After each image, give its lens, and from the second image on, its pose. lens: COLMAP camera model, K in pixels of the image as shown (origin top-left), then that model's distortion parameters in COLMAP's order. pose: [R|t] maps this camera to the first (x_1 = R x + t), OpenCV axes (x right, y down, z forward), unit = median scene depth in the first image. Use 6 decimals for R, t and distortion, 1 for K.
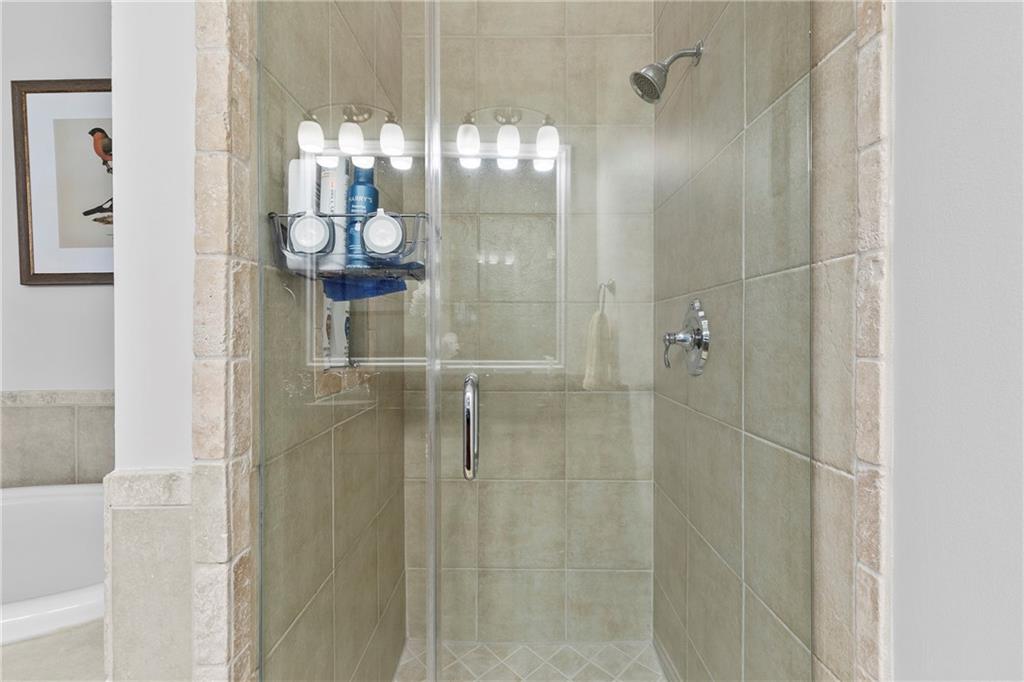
lens RADIAL K [[461.3, 0, 512.0], [0, 461.3, 341.0], [0, 0, 1]] dist [0.000262, -0.000087]
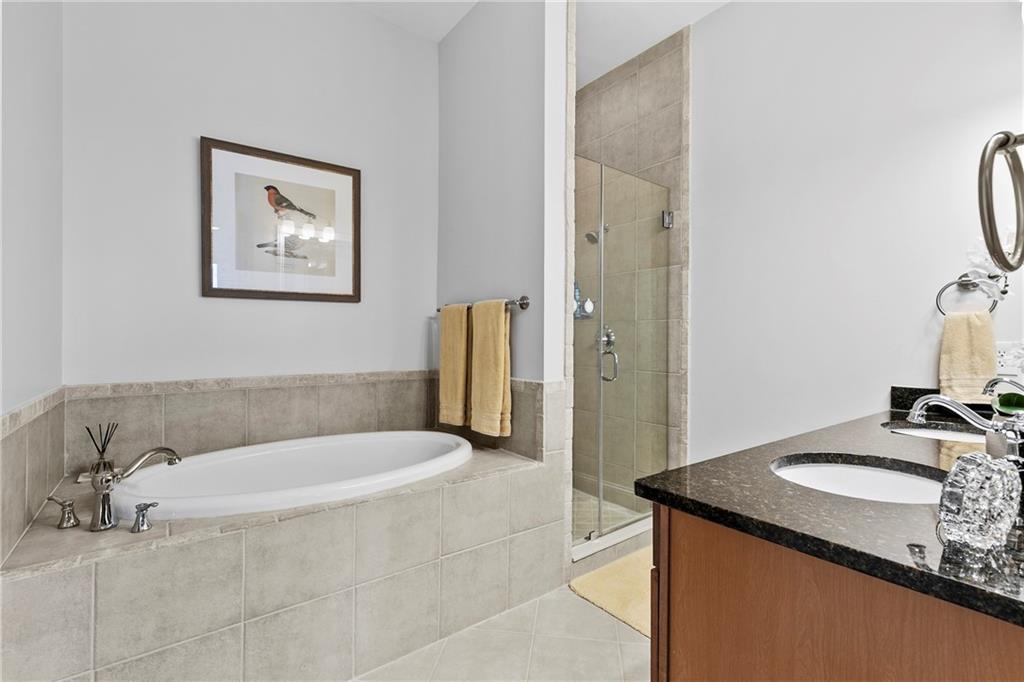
lens RADIAL K [[461.3, 0, 512.0], [0, 461.3, 341.0], [0, 0, 1]] dist [0.000262, -0.000087]
pose [[0.795378, 0.000919, 0.606113, -1.908949], [-0.000790, 1.000000, -0.000479, 0.003900], [-0.606113, -0.000098, 0.795378, -0.876533]]
